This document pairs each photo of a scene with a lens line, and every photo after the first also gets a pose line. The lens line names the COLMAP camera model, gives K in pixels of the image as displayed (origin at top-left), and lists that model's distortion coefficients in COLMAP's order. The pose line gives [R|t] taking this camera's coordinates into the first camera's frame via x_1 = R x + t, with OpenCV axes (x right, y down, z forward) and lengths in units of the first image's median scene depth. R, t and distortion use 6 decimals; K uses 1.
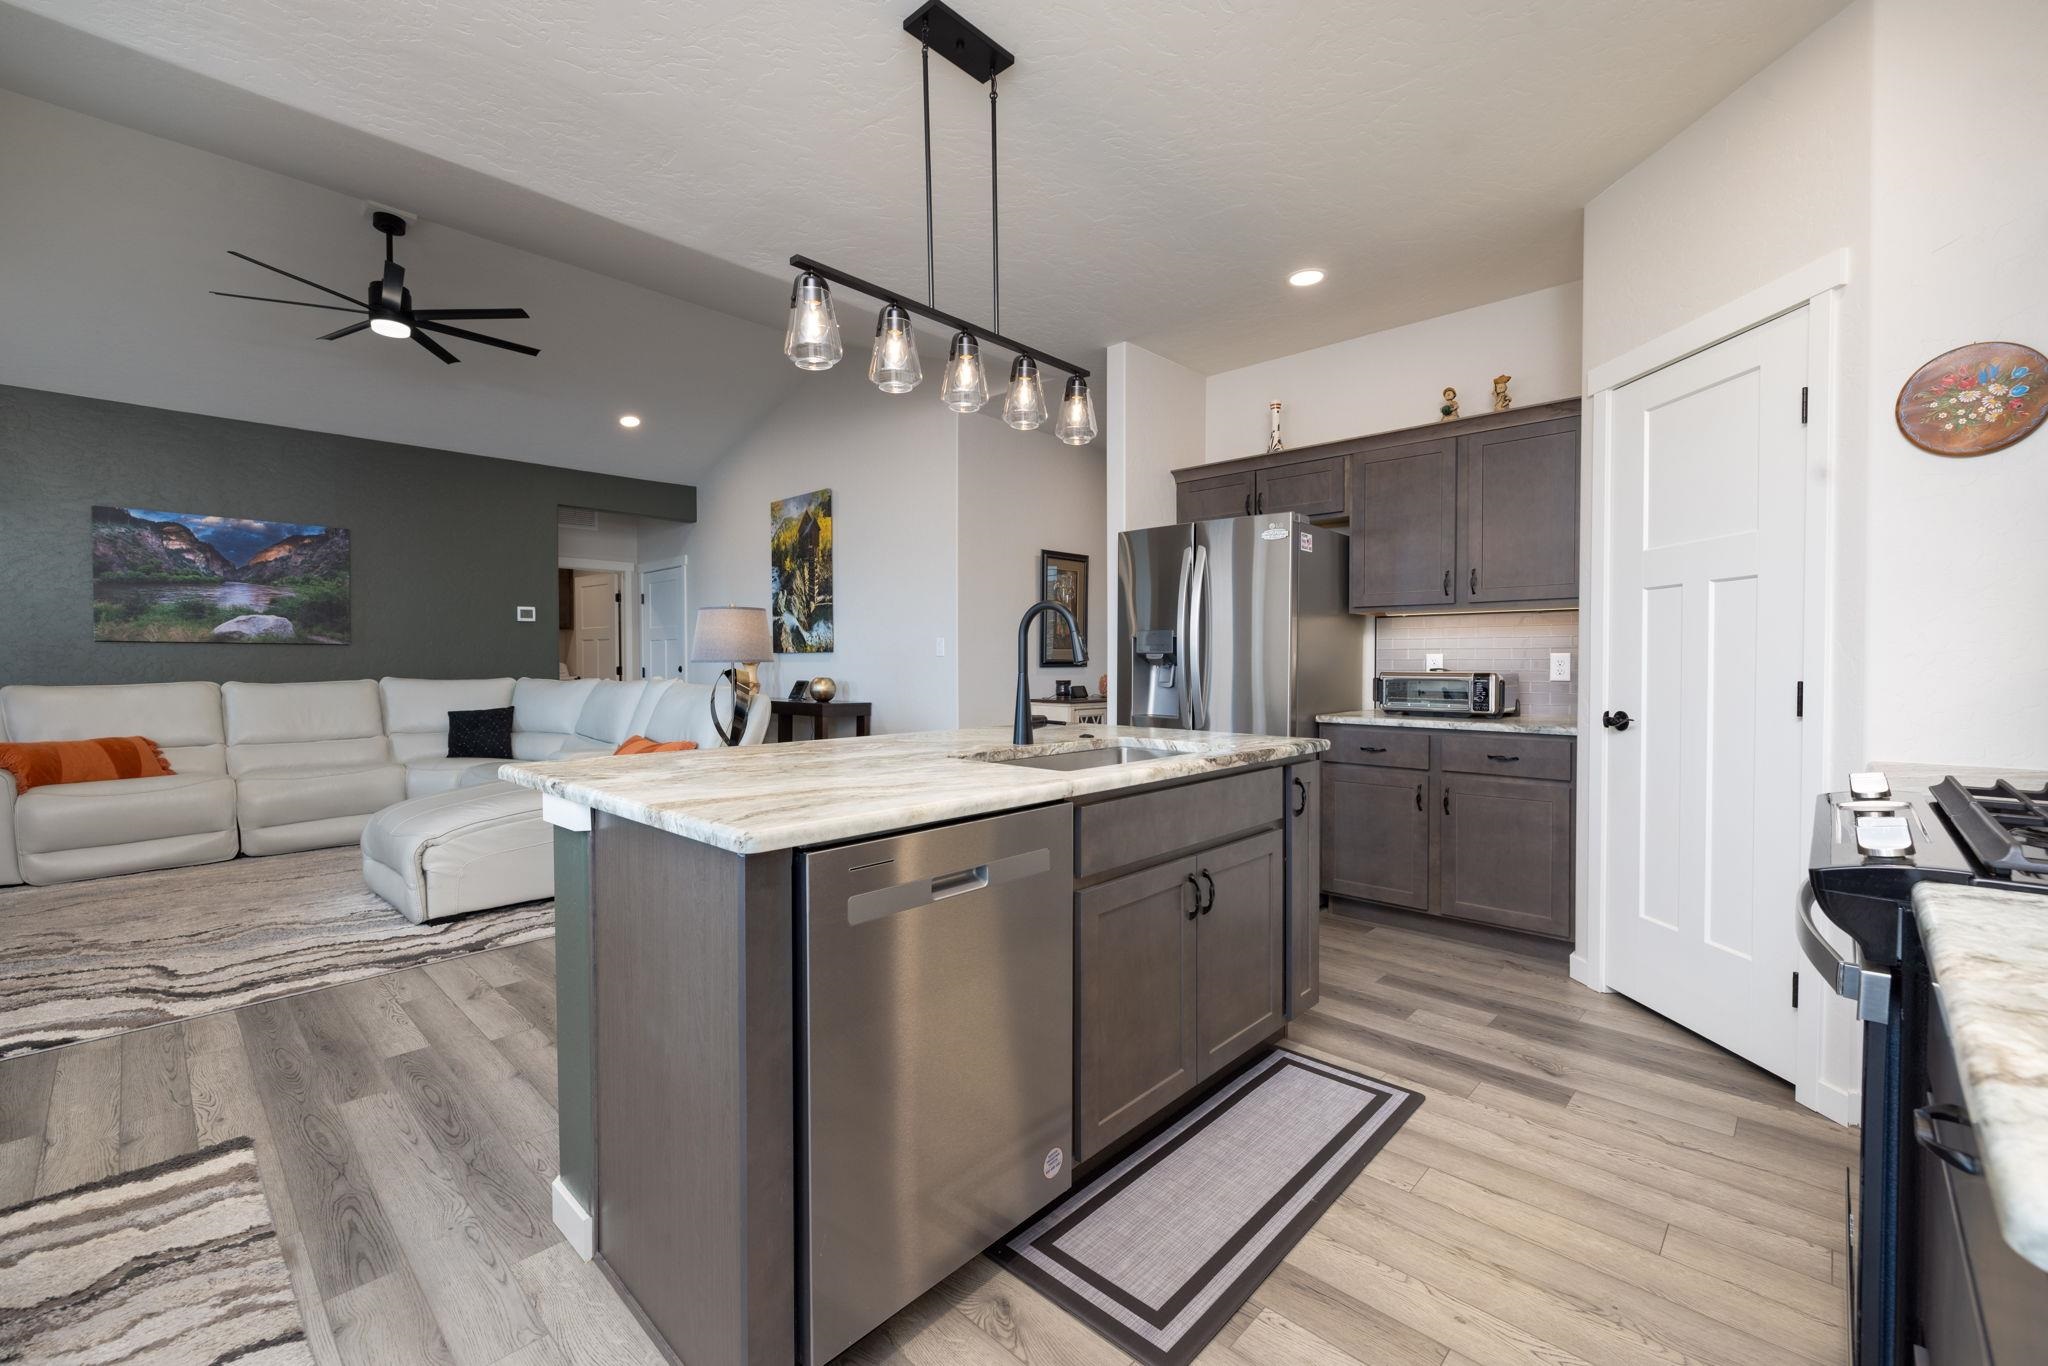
lens RADIAL K [[851.8, 0, 1027.8], [0, 851.8, 677.0], [0, 0, 1]] dist [0.000226, 0.000281]
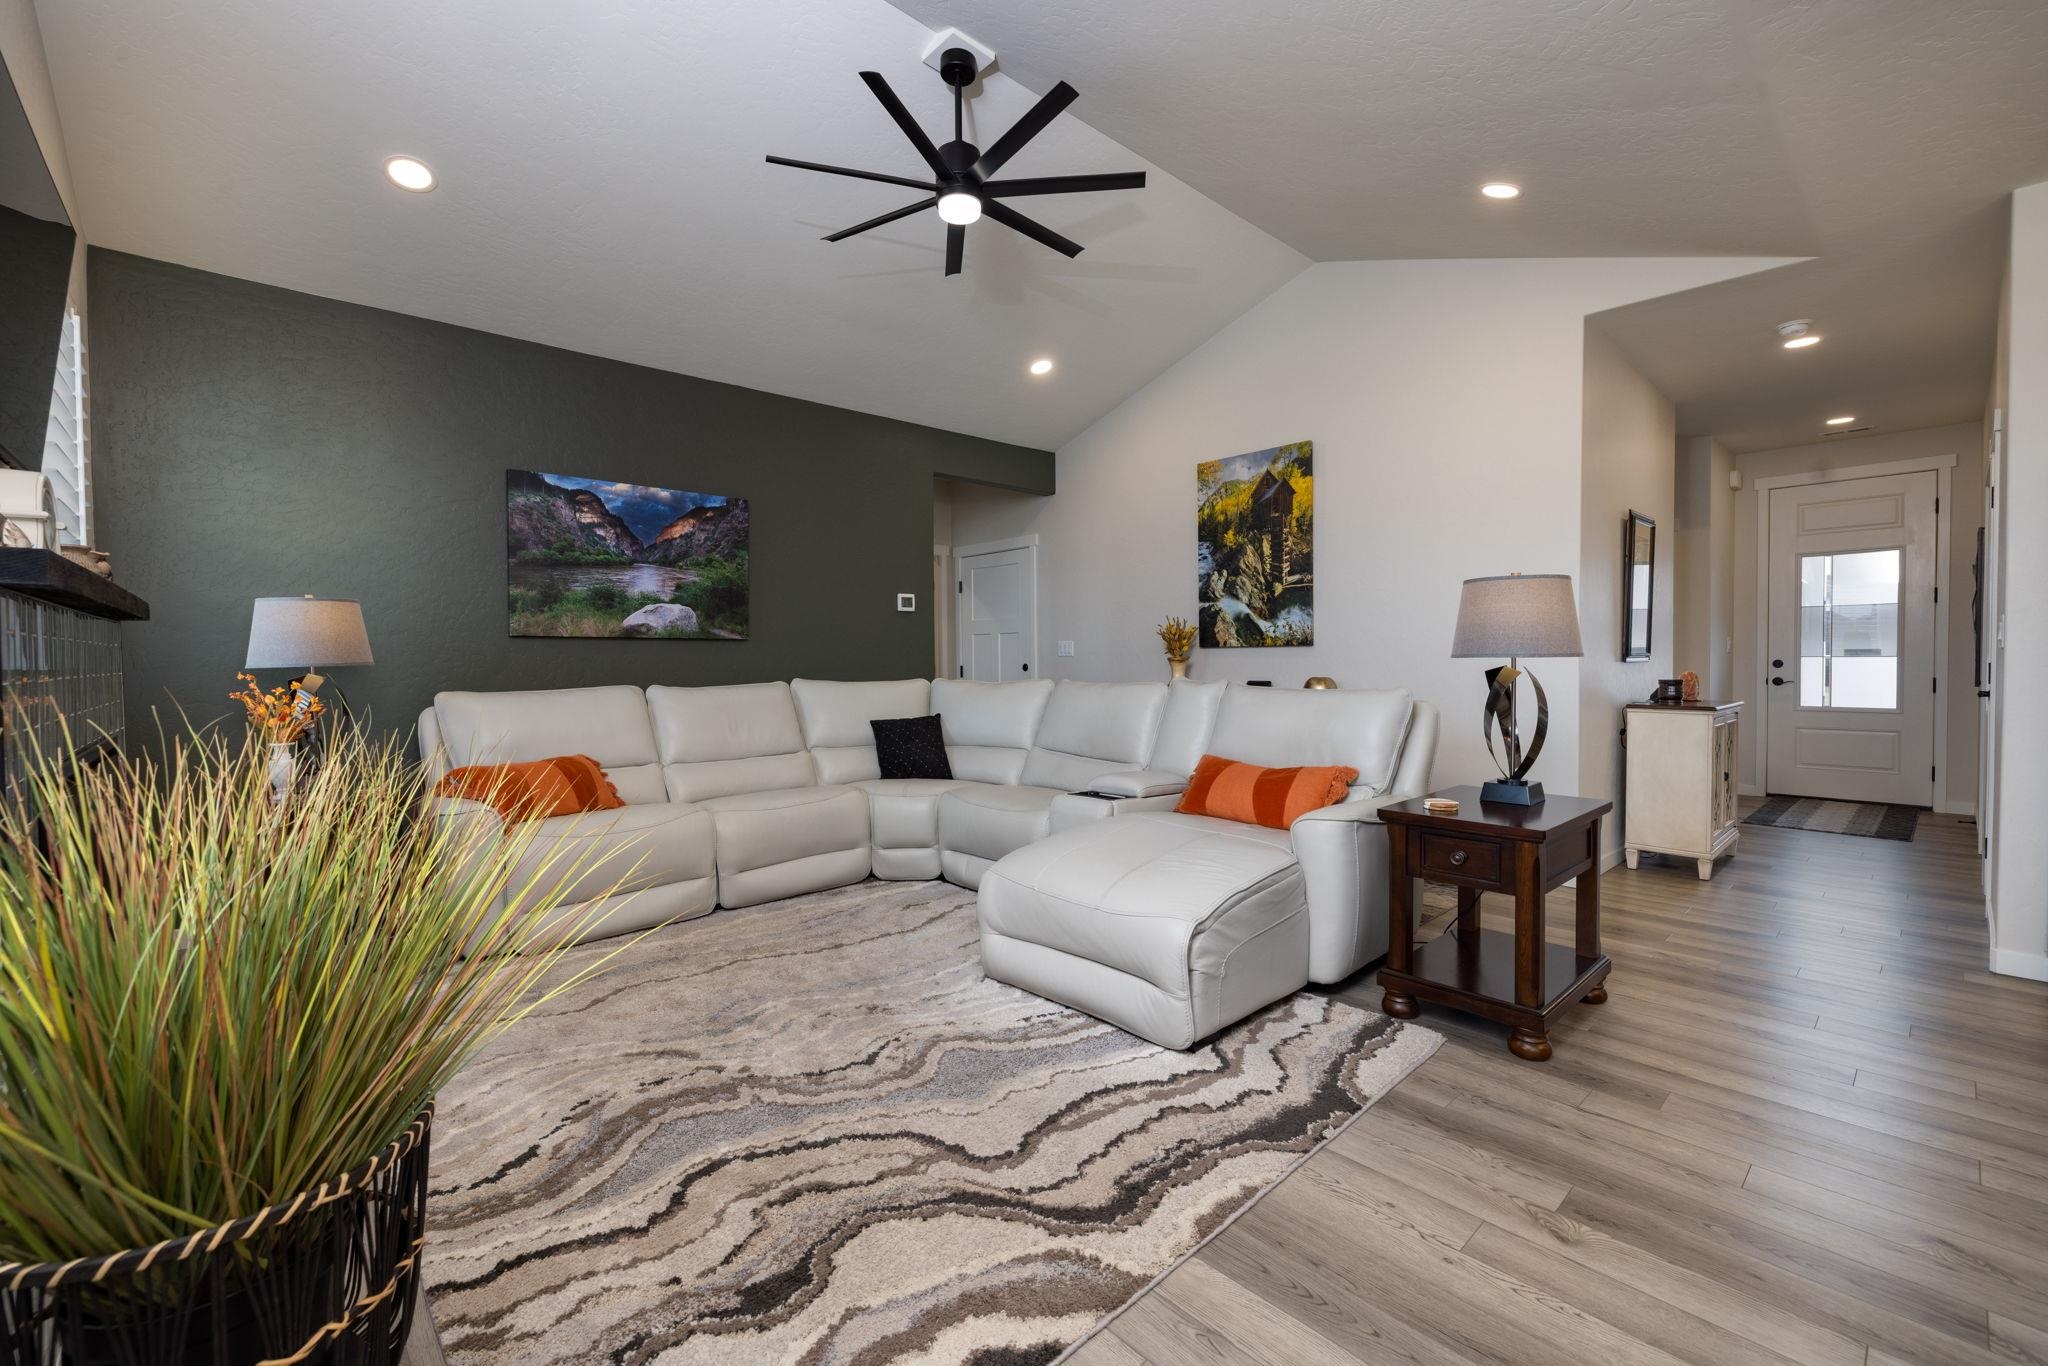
lens RADIAL K [[851.8, 0, 1027.8], [0, 851.8, 677.0], [0, 0, 1]] dist [0.000226, 0.000281]
pose [[0.997426, -0.003747, -0.071599, -0.509307], [0.004017, 0.999985, 0.003629, -0.003764], [0.071584, -0.003907, 0.997427, 0.210378]]
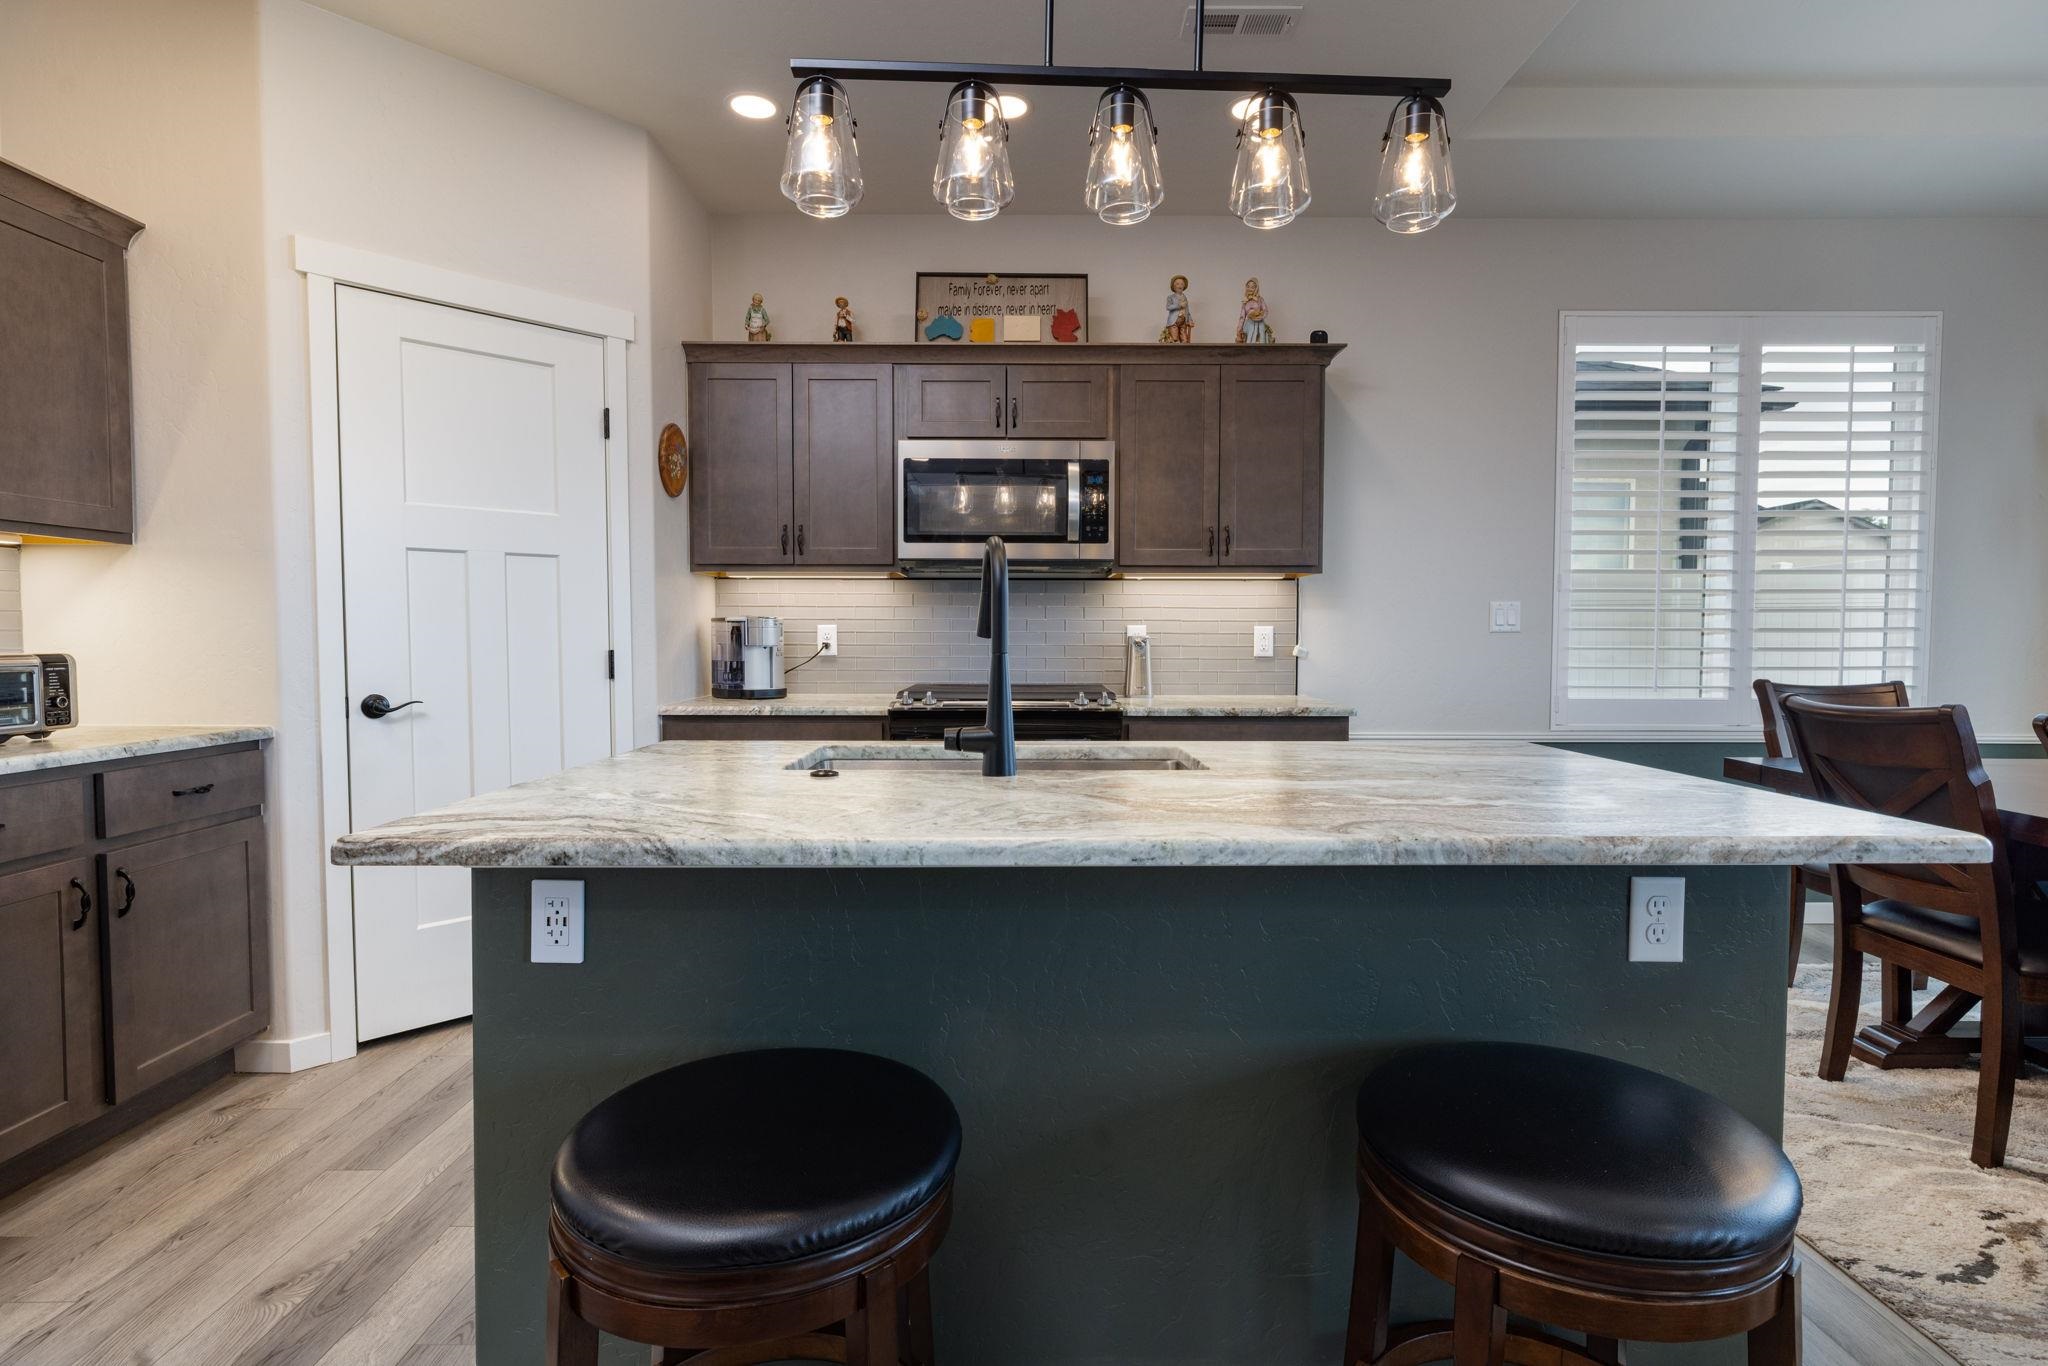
lens RADIAL K [[1024.5, 0, 1028.3], [0, 1024.5, 675.6], [0, 0, 1]] dist [-0.000463, 0.000012]
pose [[-0.688273, -0.031287, 0.724777, -0.226812], [0.011778, 0.998456, 0.054285, -0.011957], [-0.725356, 0.045900, -0.686842, 0.629079]]
